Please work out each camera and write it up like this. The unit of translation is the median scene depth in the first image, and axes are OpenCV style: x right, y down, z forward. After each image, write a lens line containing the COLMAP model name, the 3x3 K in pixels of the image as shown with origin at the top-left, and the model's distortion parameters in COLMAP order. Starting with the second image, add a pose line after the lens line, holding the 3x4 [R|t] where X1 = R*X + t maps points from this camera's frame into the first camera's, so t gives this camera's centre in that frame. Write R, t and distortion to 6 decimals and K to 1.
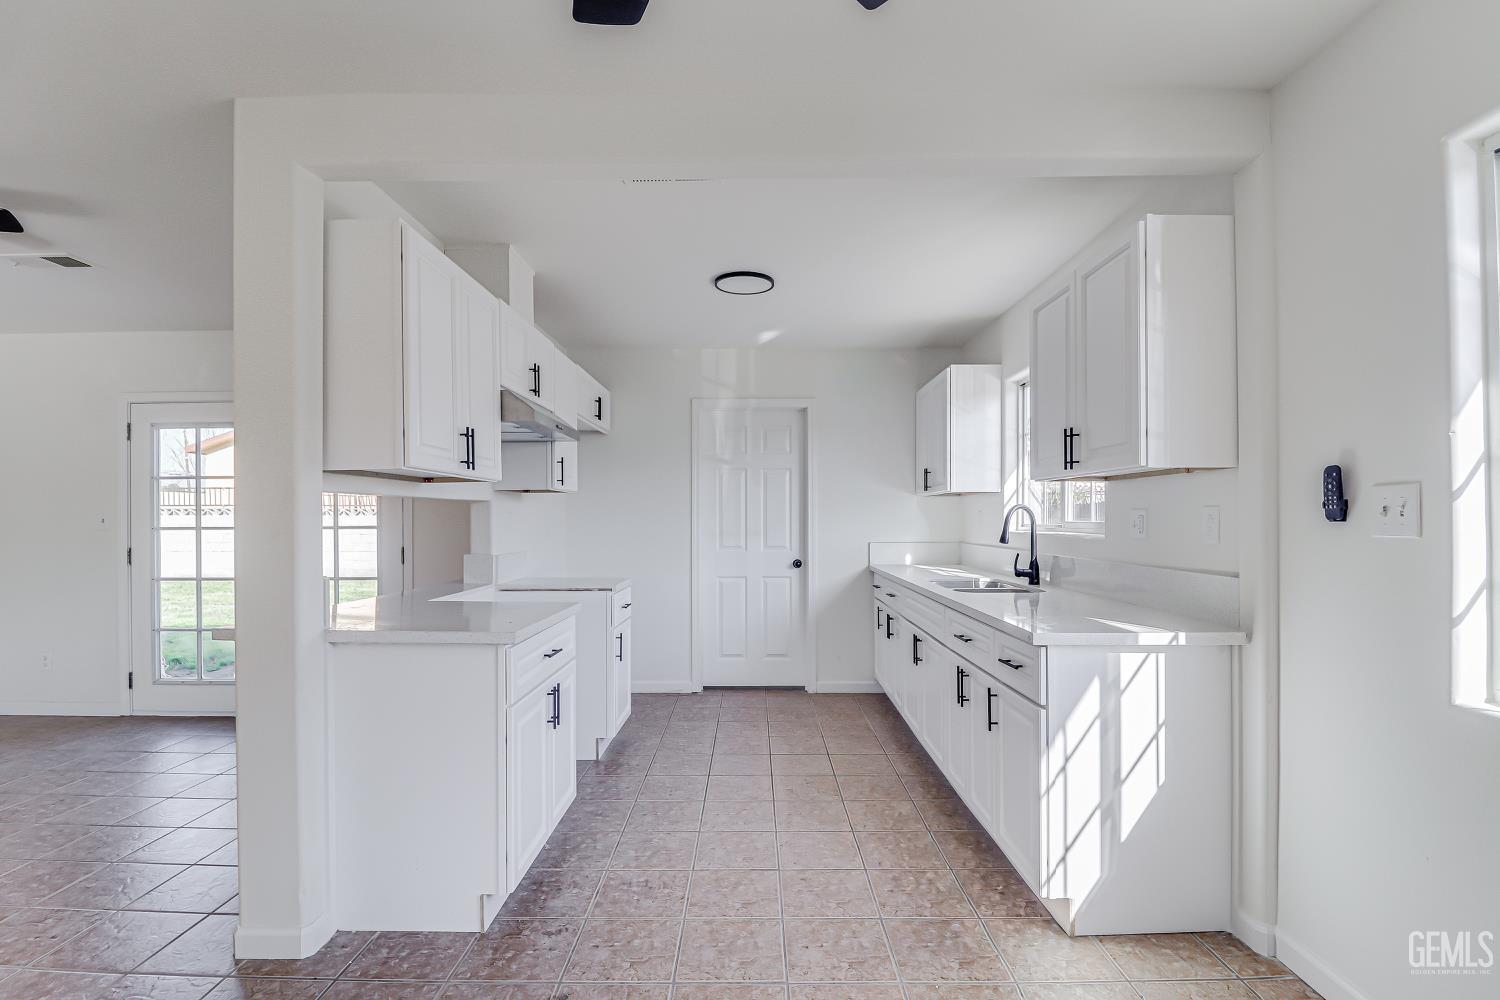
lens RADIAL K [[722.3, 0, 758.7], [0, 722.3, 506.8], [0, 0, 1]] dist [-0.009722, -0.003732]
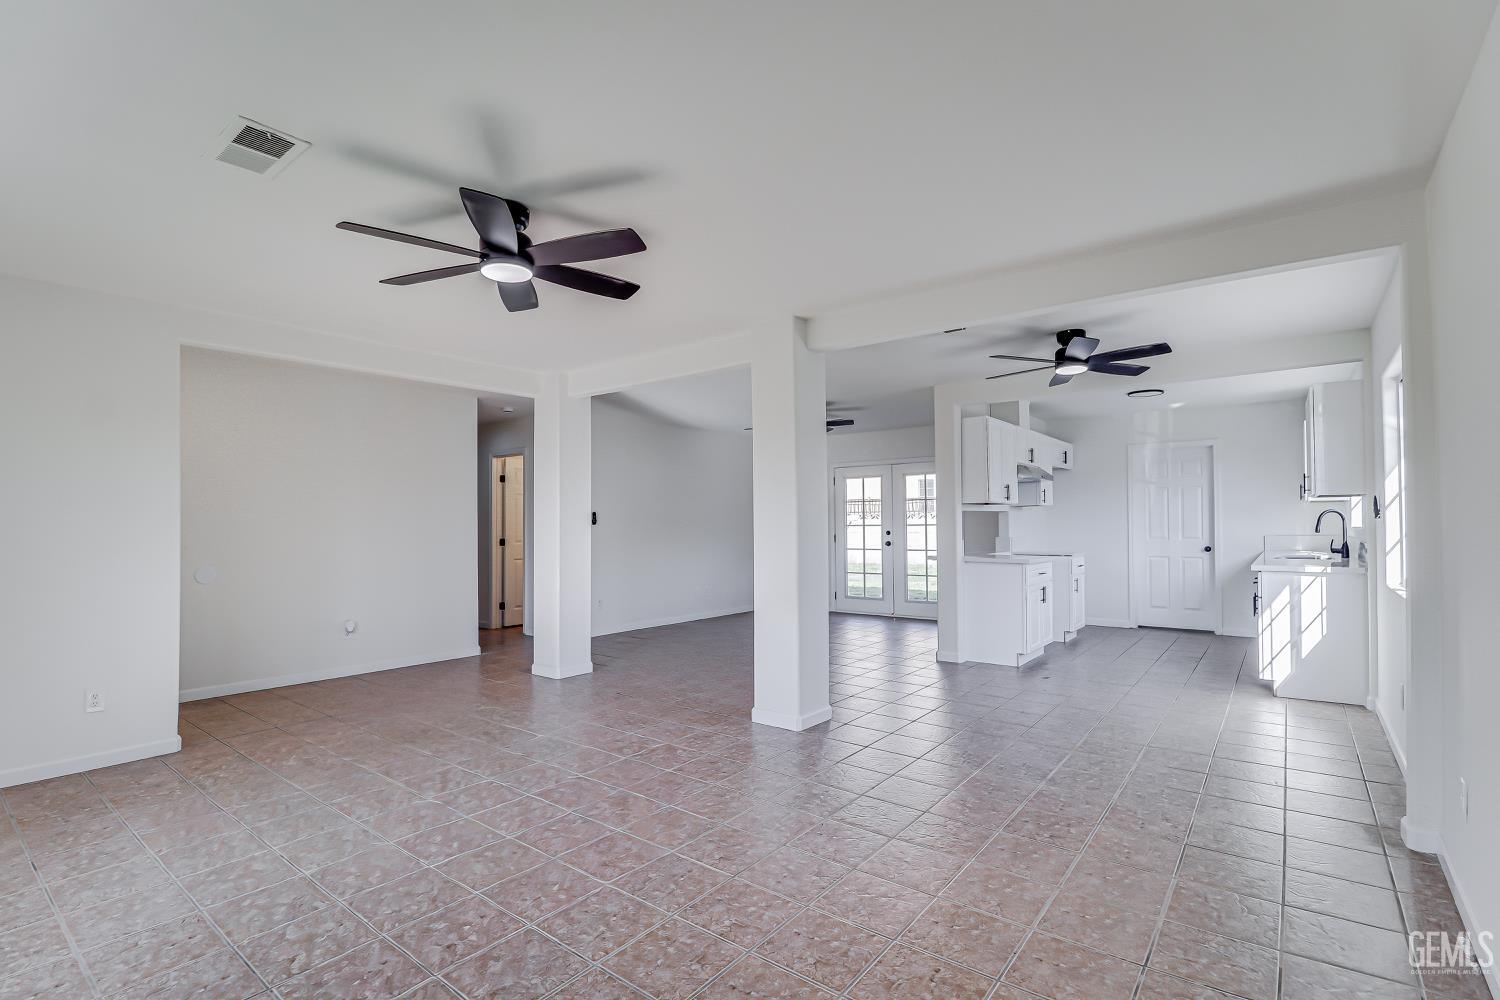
lens RADIAL K [[722.3, 0, 741.2], [0, 722.3, 520.8], [0, 0, 1]] dist [-0.009722, -0.003732]
pose [[0.791306, -0.005675, -0.611394, 0.244495], [0.015006, 0.999836, 0.010141, -0.011214], [0.611236, -0.017199, 0.791262, -0.946888]]
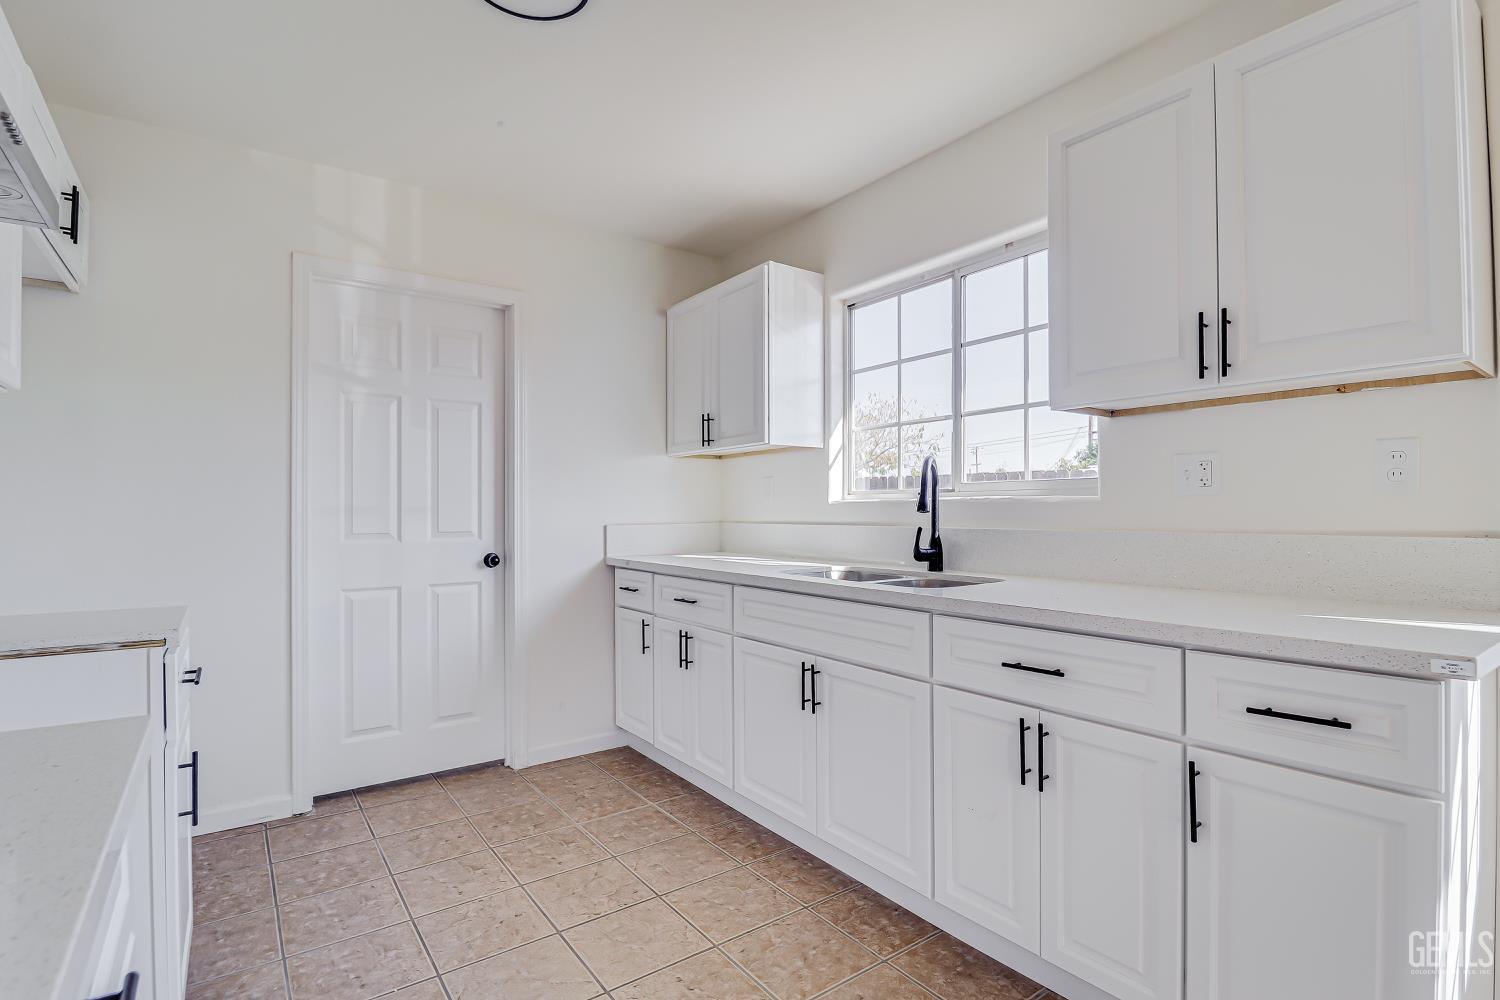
lens RADIAL K [[722.3, 0, 754.8], [0, 722.3, 504.1], [0, 0, 1]] dist [-0.009722, -0.003732]
pose [[0.806159, 0.005775, 0.591671, -0.151983], [-0.005477, 0.999982, -0.002298, 0.037582], [-0.591674, -0.001388, 0.806176, 0.449389]]
